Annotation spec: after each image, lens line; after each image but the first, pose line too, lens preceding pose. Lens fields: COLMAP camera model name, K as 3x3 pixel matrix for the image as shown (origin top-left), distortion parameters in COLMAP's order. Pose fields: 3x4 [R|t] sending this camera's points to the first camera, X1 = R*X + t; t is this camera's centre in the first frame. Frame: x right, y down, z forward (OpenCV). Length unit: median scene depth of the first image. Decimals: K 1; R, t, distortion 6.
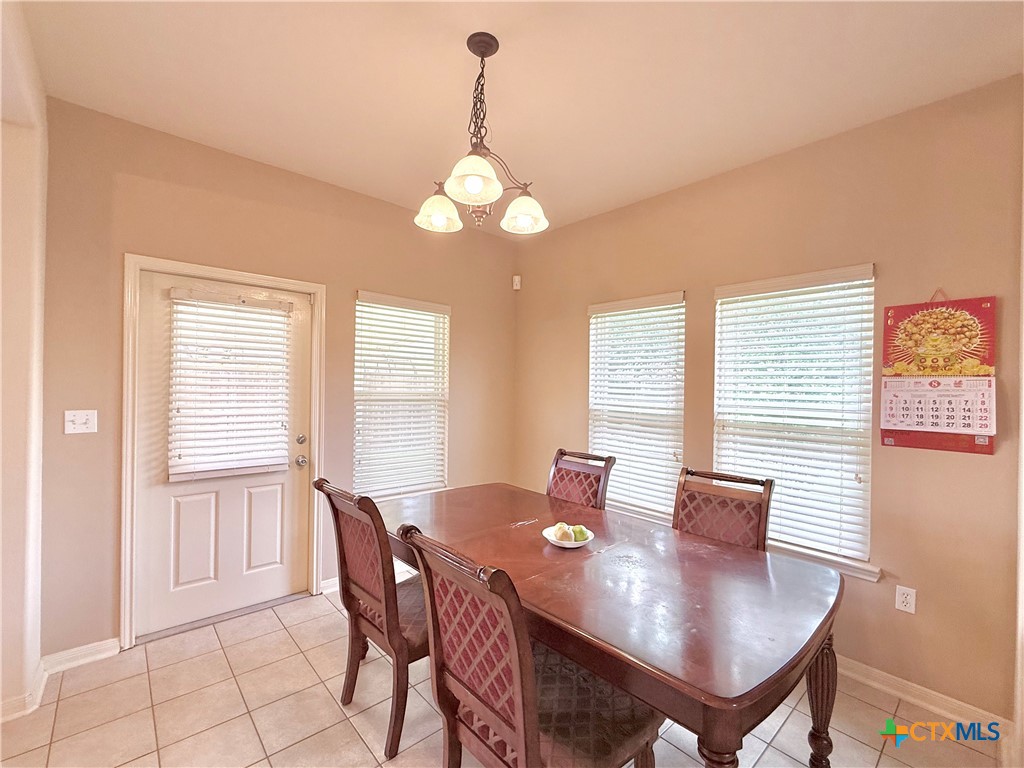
lens RADIAL K [[445.0, 0, 513.2], [0, 445.0, 388.9], [0, 0, 1]] dist [-0.000327, -0.000009]
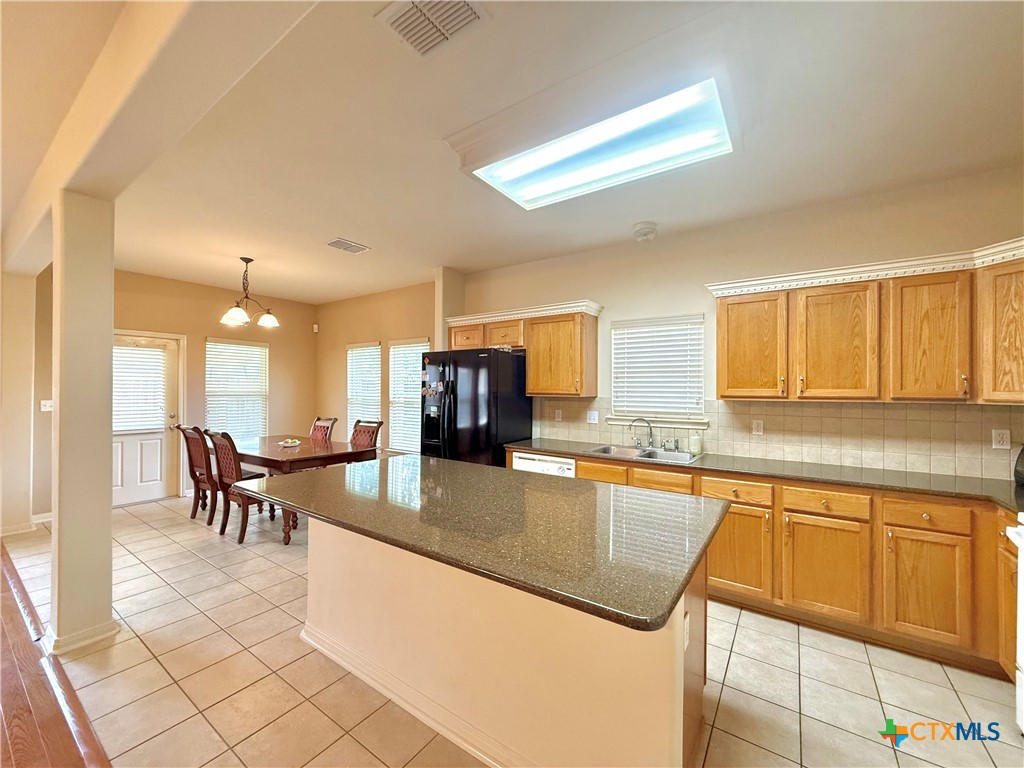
lens RADIAL K [[406.6, 0, 510.7], [0, 406.6, 386.8], [0, 0, 1]] dist [0.001333, -0.000239]
pose [[0.973326, -0.011582, 0.229134, 0.605582], [0.013450, 0.999888, -0.006592, 0.022612], [-0.229032, 0.009498, 0.973372, -1.163808]]
